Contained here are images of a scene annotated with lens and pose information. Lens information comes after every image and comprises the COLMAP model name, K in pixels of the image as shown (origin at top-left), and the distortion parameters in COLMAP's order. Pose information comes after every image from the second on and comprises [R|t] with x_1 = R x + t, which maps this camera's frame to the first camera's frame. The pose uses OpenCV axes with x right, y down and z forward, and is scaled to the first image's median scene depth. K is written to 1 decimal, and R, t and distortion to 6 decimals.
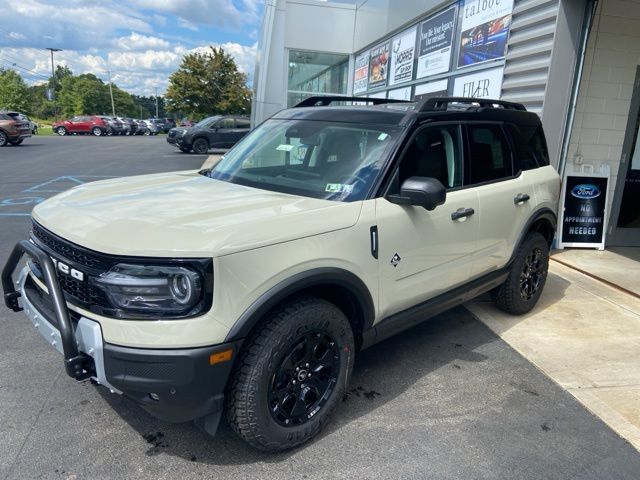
lens RADIAL K [[490.0, 0, 321.1], [0, 490.0, 229.0], [0, 0, 1]] dist [0.128202, -0.165403]
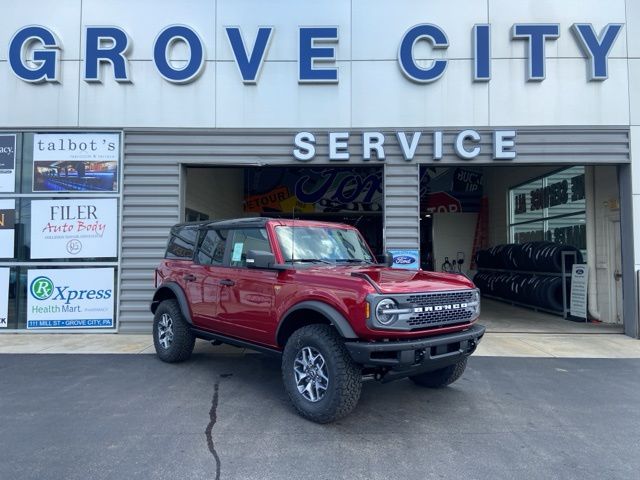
lens RADIAL K [[490.0, 0, 321.1], [0, 490.0, 229.0], [0, 0, 1]] dist [0.128202, -0.165403]
pose [[0.176444, 0.003217, 0.984305, -0.773255], [0.212955, 0.976186, -0.041365, -0.071996], [-0.960998, 0.216912, 0.171557, 0.257341]]
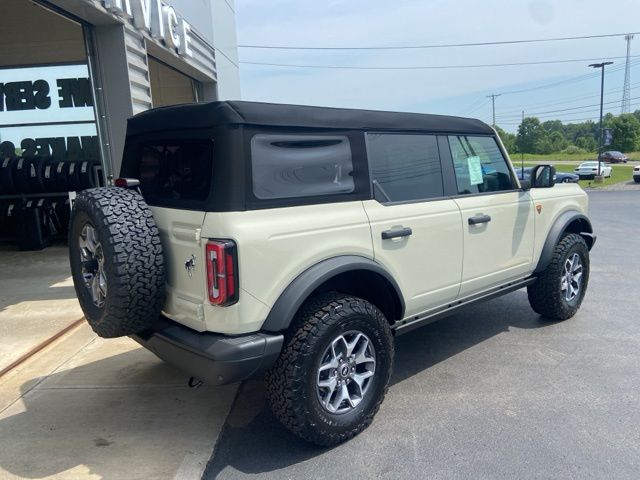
lens RADIAL K [[487.8, 0, 320.7], [0, 487.8, 236.0], [0, 0, 1]] dist [0.133205, -0.175257]
pose [[-0.978860, -0.042417, 0.200085, 0.002896], [0.037084, 0.925239, 0.377568, -0.227660], [-0.201142, 0.377006, -0.904106, 1.014938]]
